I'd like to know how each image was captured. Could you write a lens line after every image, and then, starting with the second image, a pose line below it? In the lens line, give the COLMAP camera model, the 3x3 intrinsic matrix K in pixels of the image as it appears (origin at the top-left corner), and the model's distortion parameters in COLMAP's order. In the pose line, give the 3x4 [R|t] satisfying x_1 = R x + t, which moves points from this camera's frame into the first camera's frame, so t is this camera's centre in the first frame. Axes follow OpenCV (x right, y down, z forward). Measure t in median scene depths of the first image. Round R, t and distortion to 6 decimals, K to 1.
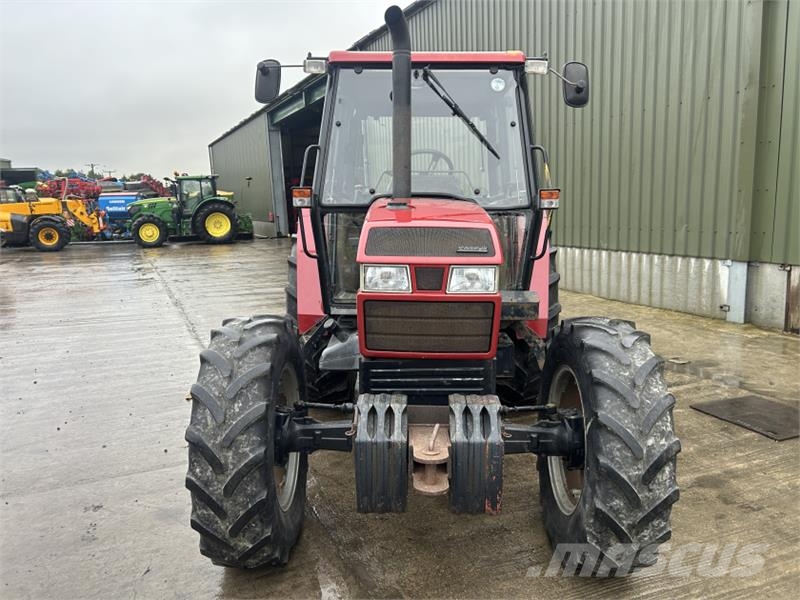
lens RADIAL K [[607.5, 0, 397.2], [0, 607.5, 305.3], [0, 0, 1]] dist [0.056874, -0.060499]
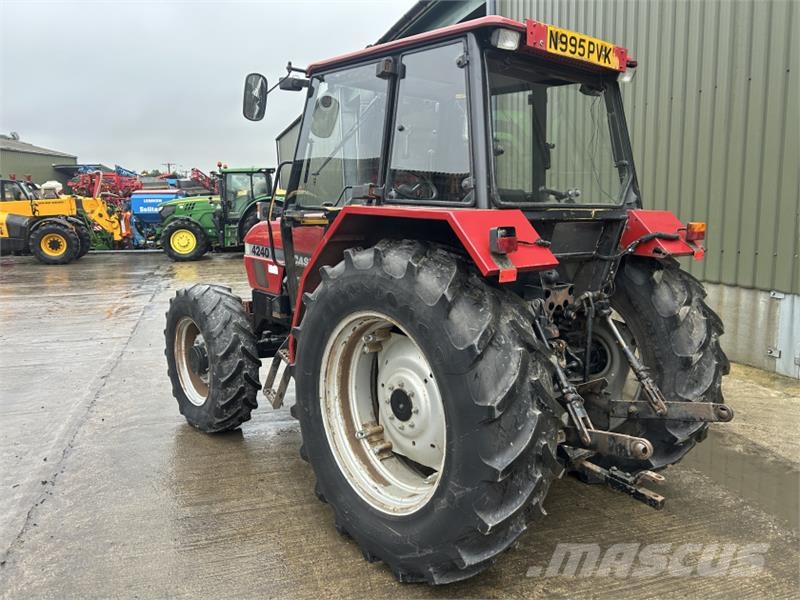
lens RADIAL K [[607.5, 0, 397.2], [0, 607.5, 305.3], [0, 0, 1]] dist [0.056874, -0.060499]
pose [[0.993032, 0.032176, -0.113364, -0.049080], [-0.032723, 0.999460, -0.002963, -0.044516], [0.113208, 0.006652, 0.993549, 0.265358]]
